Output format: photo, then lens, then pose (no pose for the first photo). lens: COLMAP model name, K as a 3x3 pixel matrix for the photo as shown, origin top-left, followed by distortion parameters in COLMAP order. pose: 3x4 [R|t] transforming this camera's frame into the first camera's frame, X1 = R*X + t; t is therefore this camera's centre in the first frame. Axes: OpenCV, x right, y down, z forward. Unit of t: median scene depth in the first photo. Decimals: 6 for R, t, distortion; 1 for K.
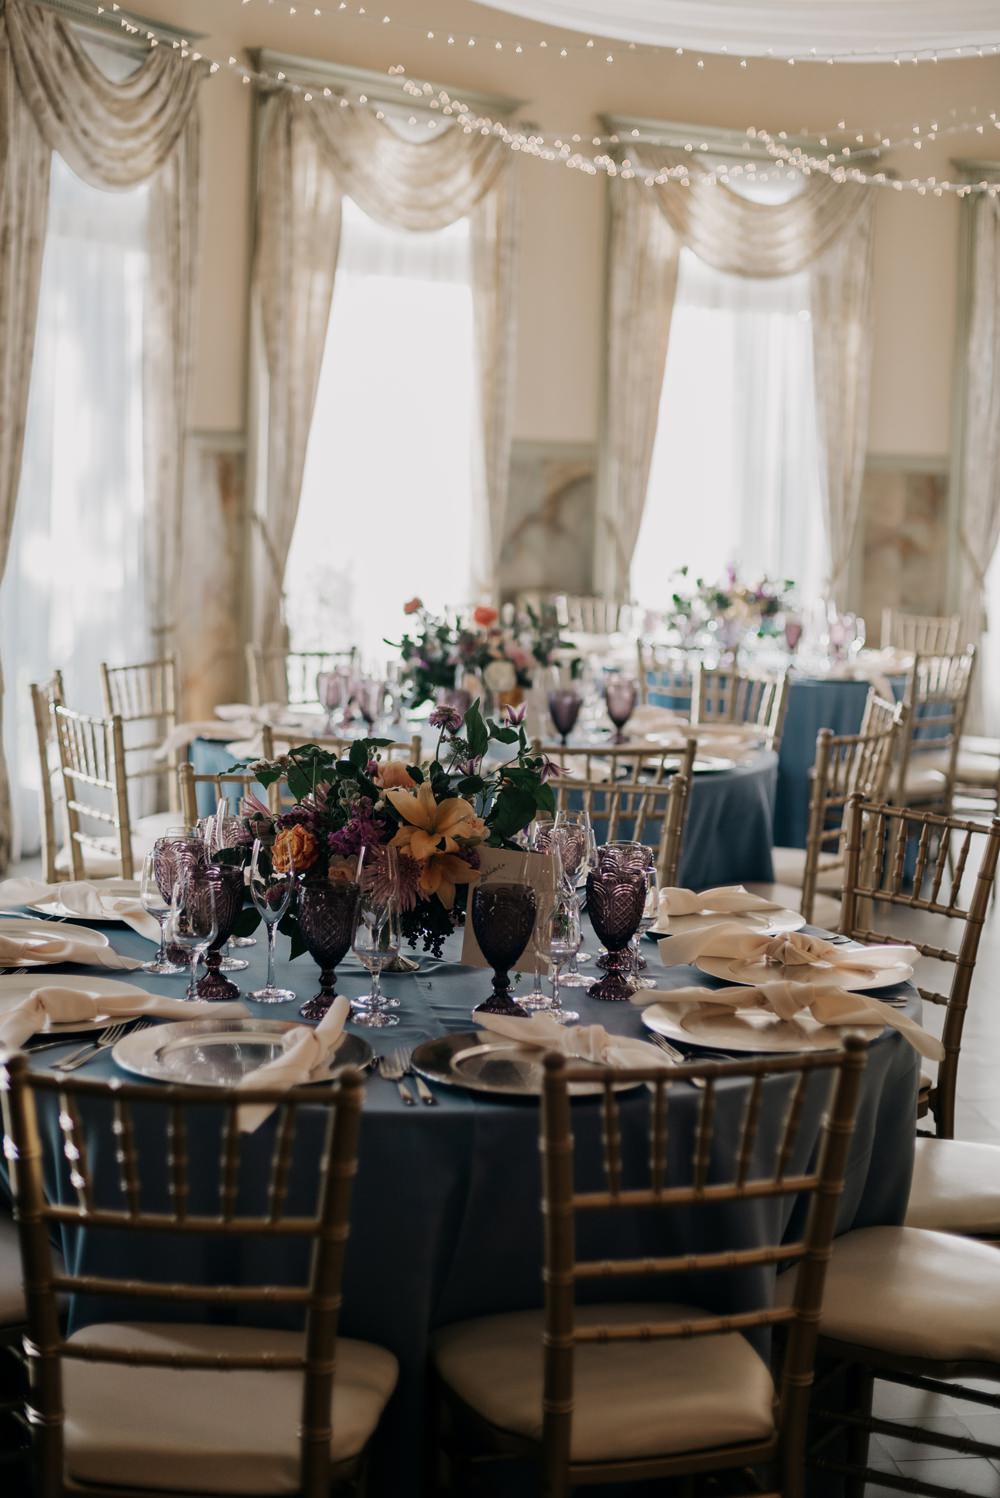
lens RADIAL K [[2069.0, 0, 500.0], [0, 2069.0, 749.0], [0, 0, 1]] dist [-0.005390, -0.034564]
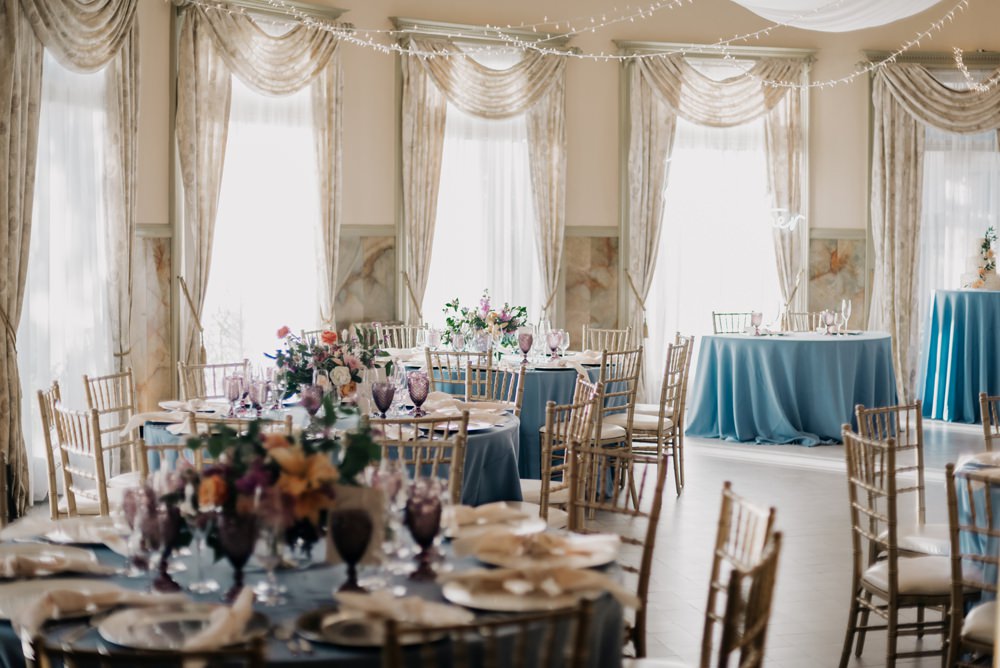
lens RADIAL K [[1562.7, 0, 500.0], [0, 1562.7, 334.0], [0, 0, 1]] dist [-0.139244, 0.127626]
pose [[0.996566, -0.037413, 0.073865, 0.033211], [0.040408, 0.998403, -0.039477, -0.014747], [-0.072270, 0.042326, 0.996487, -0.175618]]
